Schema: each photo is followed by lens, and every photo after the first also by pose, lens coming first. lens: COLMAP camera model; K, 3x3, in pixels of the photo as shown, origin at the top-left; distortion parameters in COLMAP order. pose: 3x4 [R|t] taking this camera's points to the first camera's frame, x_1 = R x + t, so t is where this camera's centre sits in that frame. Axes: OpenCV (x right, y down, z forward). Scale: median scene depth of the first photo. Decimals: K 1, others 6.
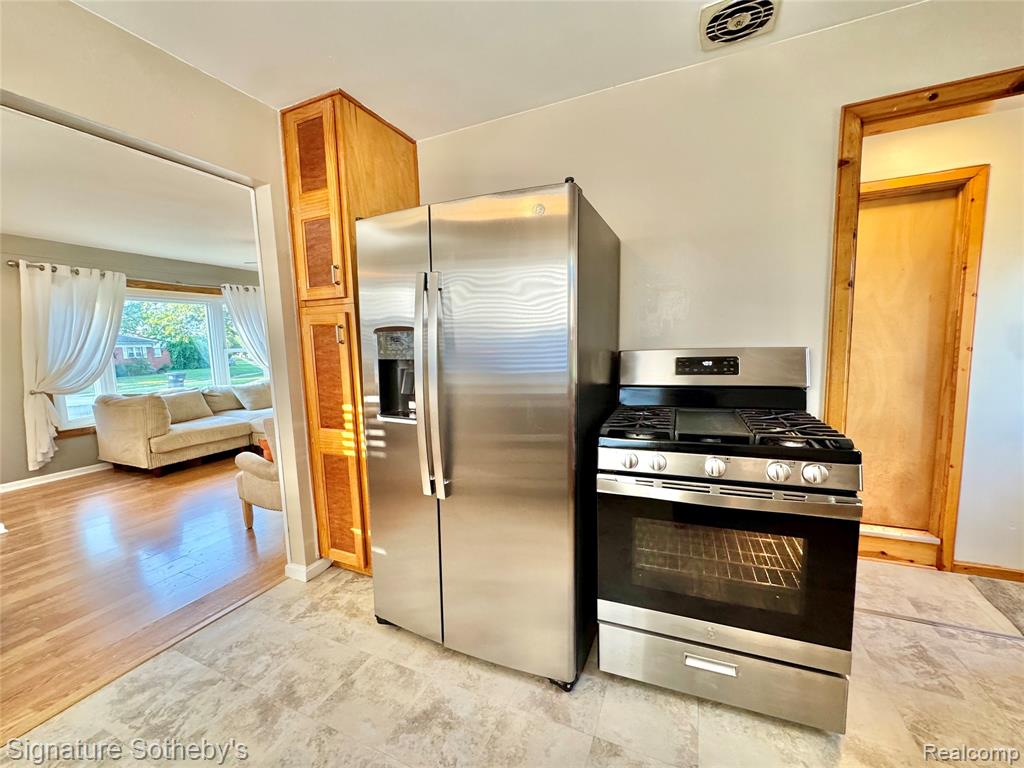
lens RADIAL K [[410.6, 0, 510.3], [0, 410.6, 381.8], [0, 0, 1]] dist [-0.004598, 0.001101]
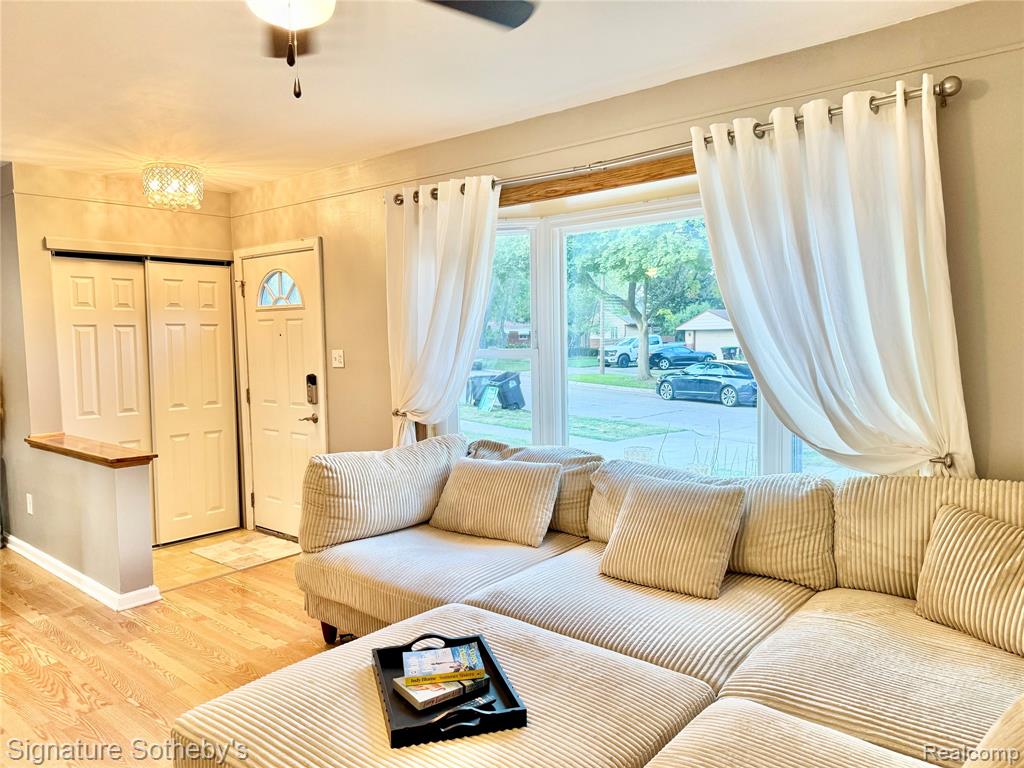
lens RADIAL K [[724.8, 0, 514.2], [0, 724.8, 387.2], [0, 0, 1]] dist [0.043478, -0.045514]
pose [[-0.270380, 0.111376, -0.956290, -0.178431], [-0.068889, 0.988502, 0.134605, -0.152710], [0.960286, 0.102272, -0.259599, 1.320069]]
